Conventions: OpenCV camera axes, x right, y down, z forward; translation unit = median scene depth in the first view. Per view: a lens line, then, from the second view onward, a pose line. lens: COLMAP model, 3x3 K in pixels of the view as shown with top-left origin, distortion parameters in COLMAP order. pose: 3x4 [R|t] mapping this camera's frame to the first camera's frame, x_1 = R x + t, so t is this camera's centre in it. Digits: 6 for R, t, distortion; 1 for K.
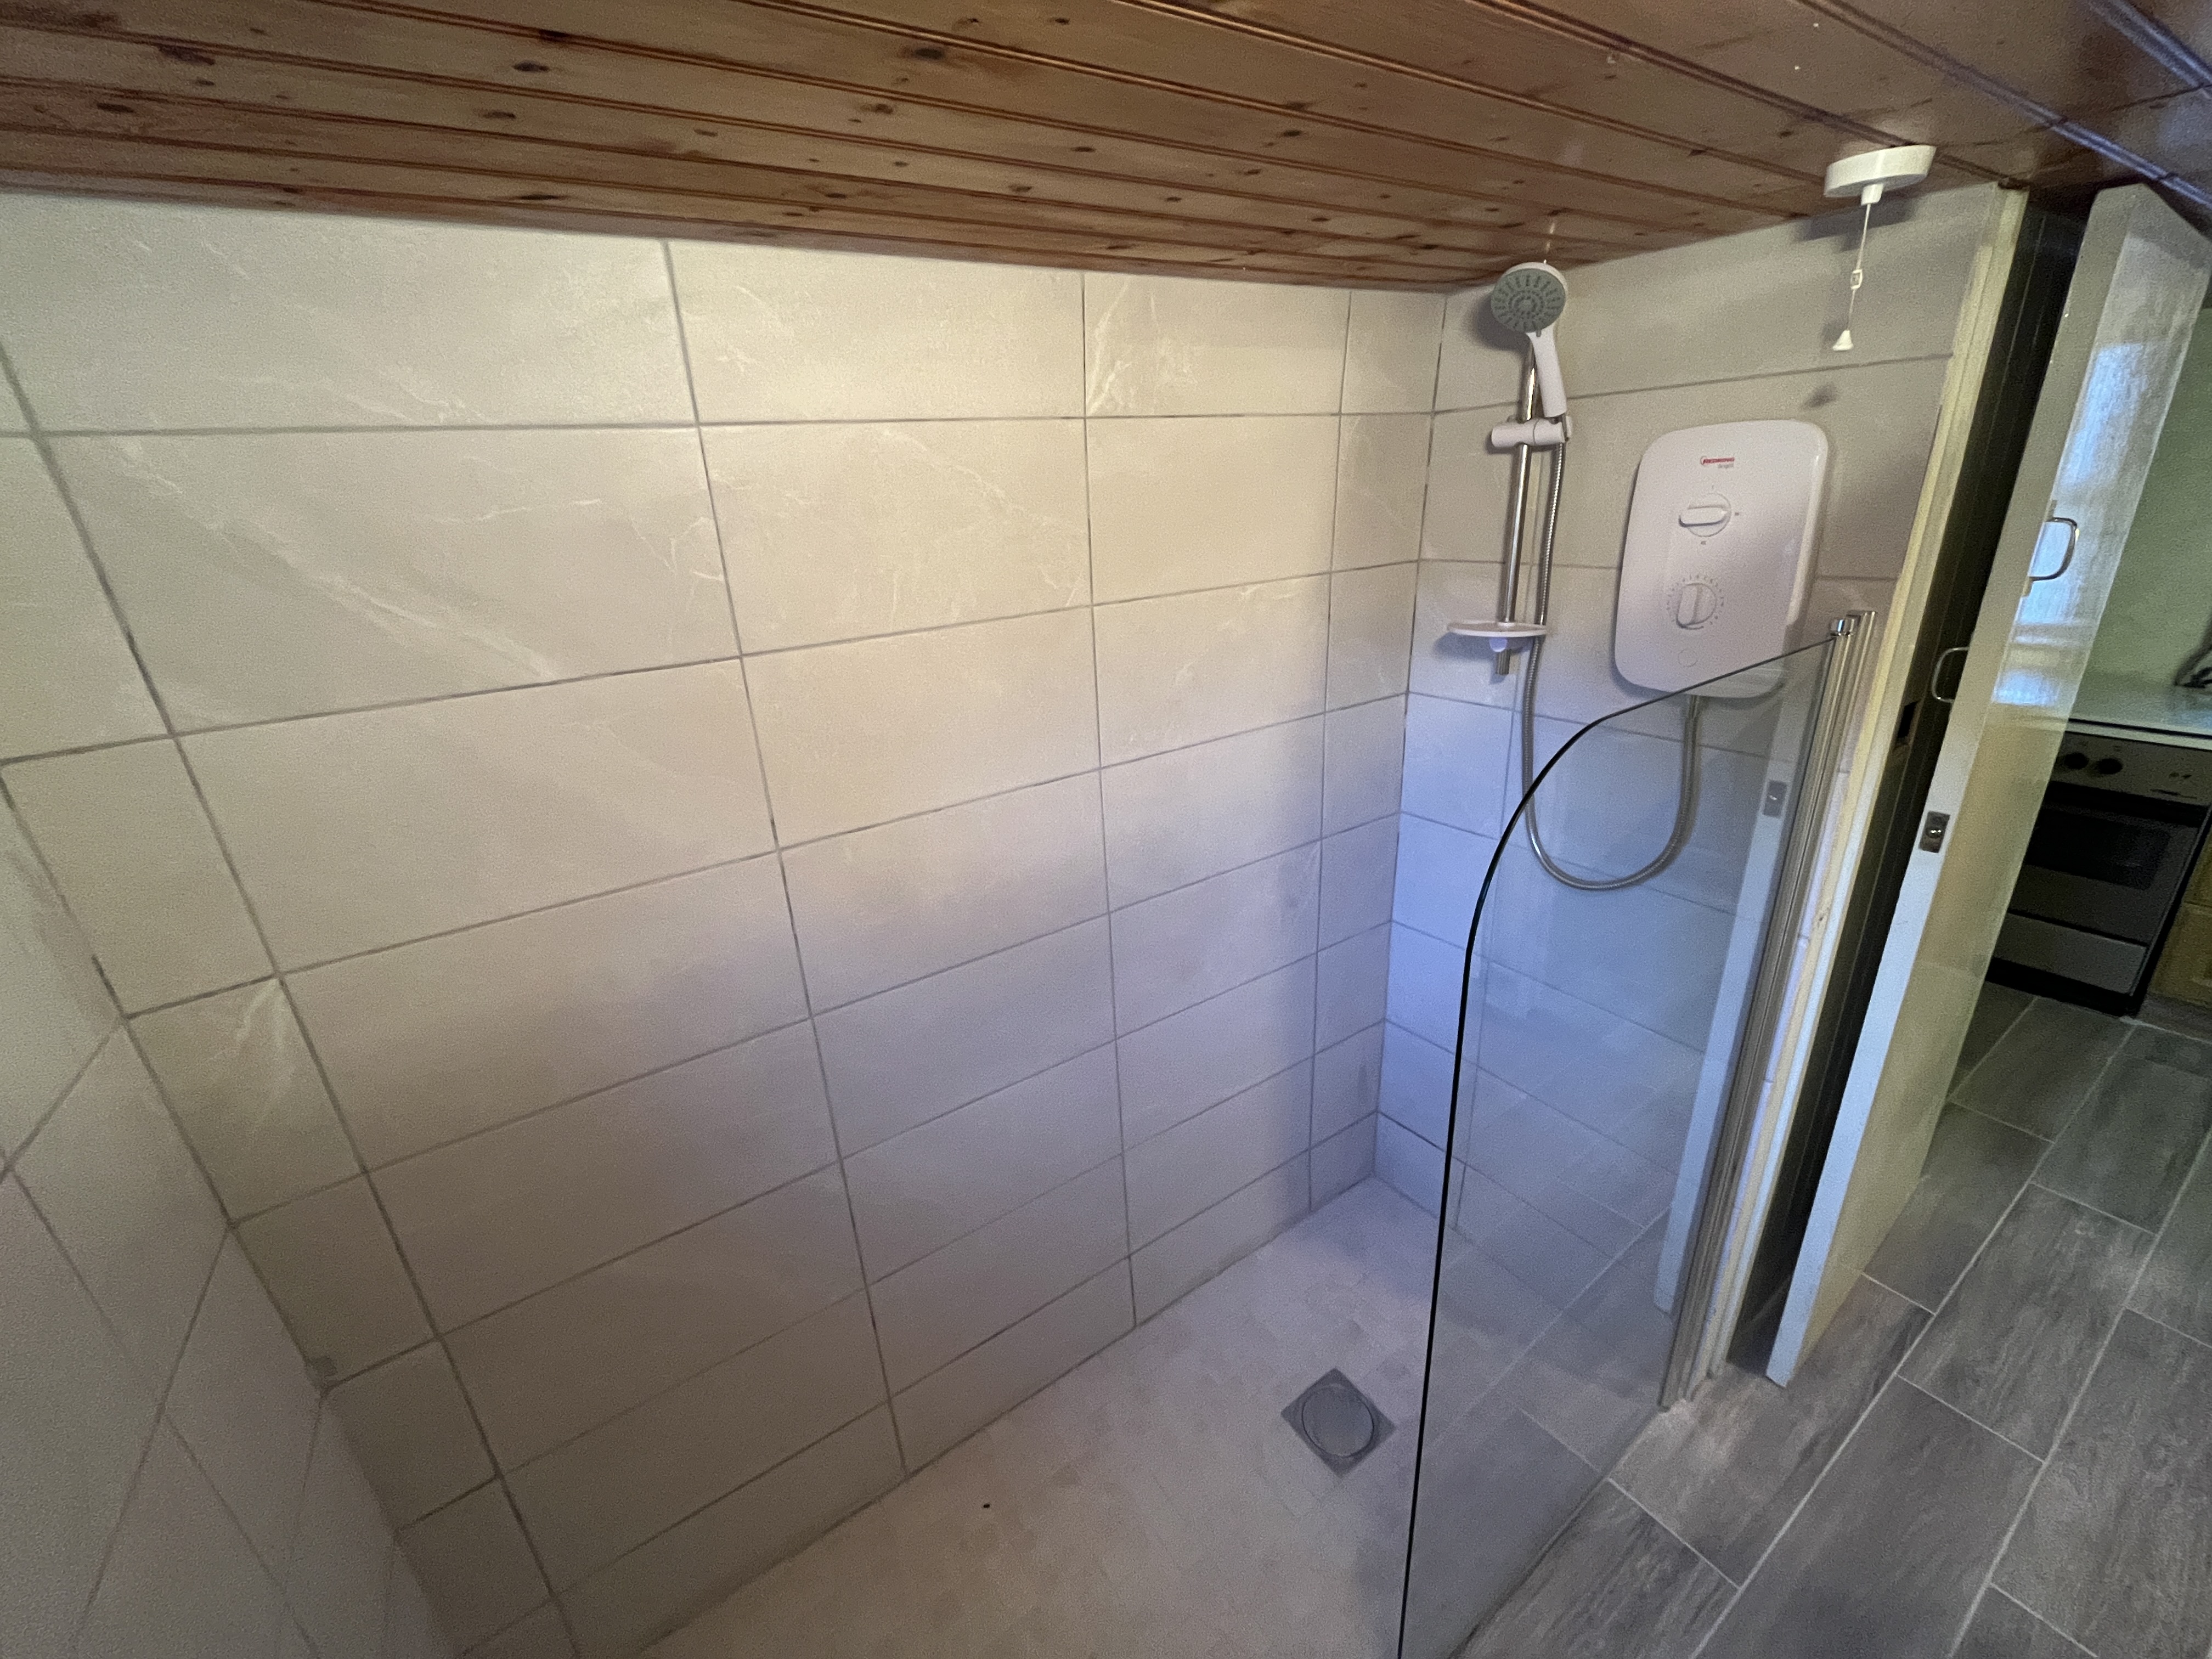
lens RADIAL K [[898.5, 0, 1104.0], [0, 898.5, 828.6], [0, 0, 1]] dist [-0.002108, -0.000001]
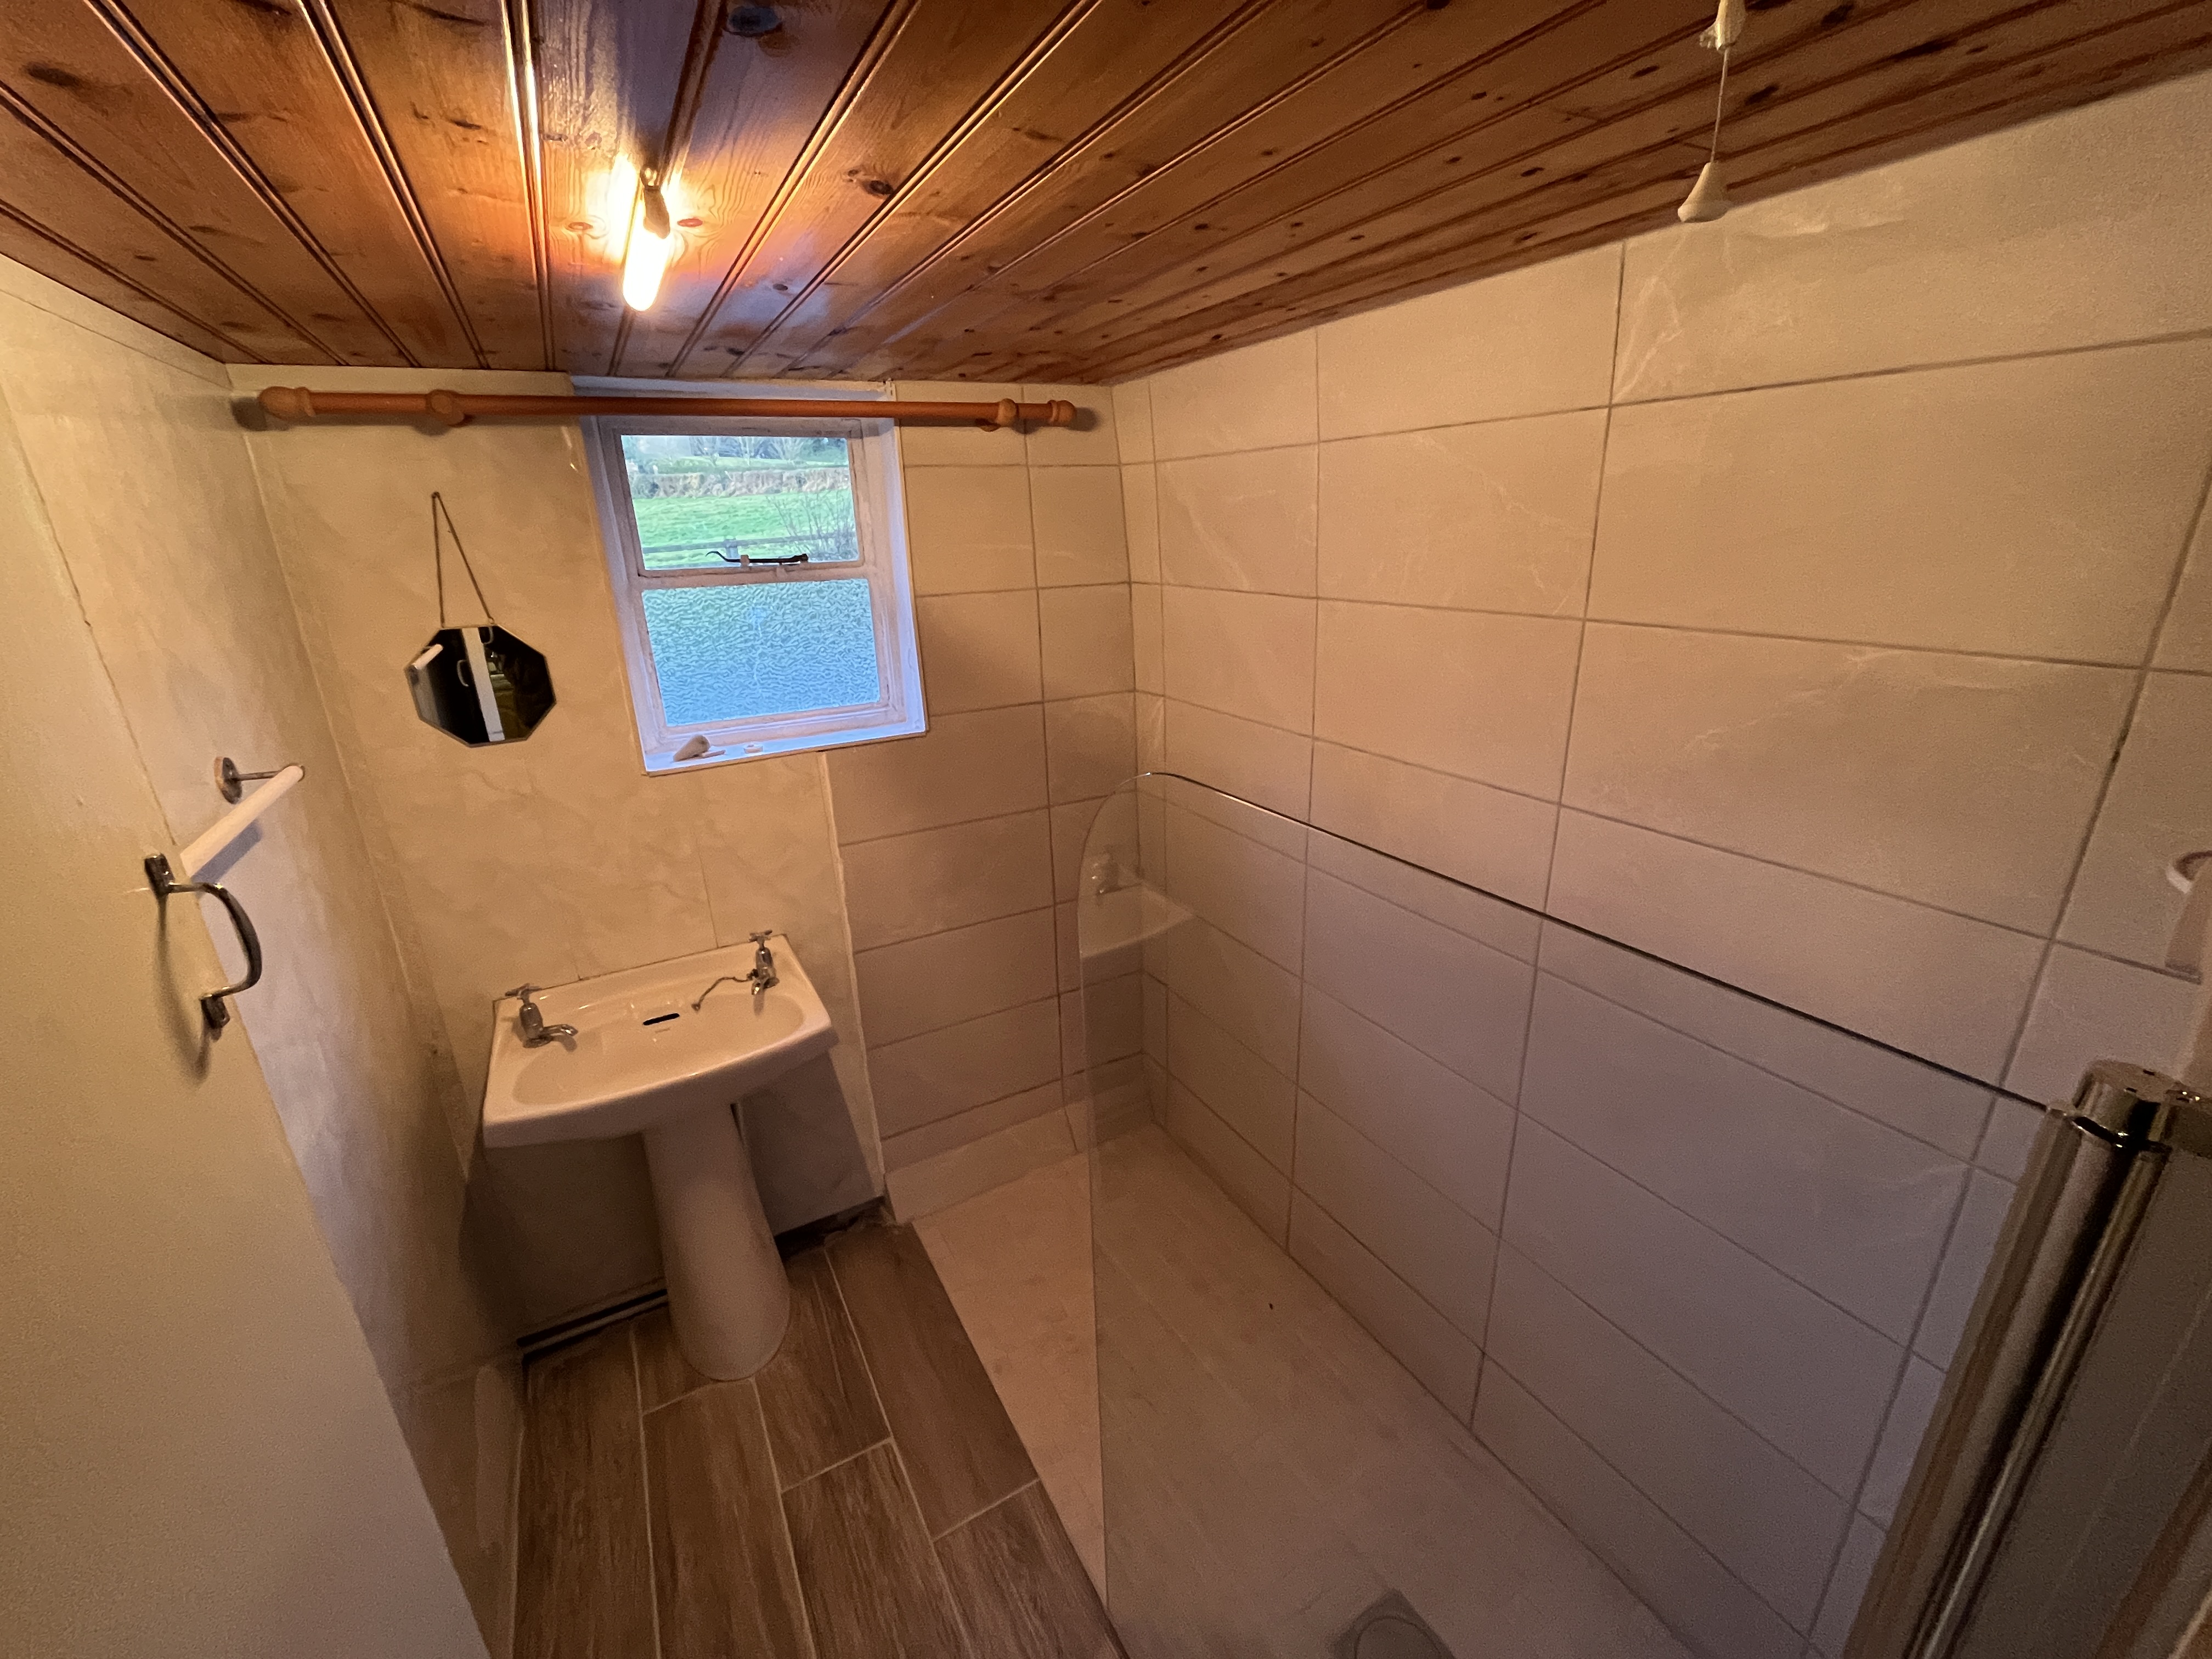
lens RADIAL K [[898.5, 0, 1104.0], [0, 898.5, 828.6], [0, 0, 1]] dist [-0.002108, -0.000001]
pose [[-0.071034, 0.381574, -0.921605, 0.982597], [-0.322357, 0.865578, 0.383223, -0.277660], [0.943949, 0.324308, 0.061518, 0.615124]]
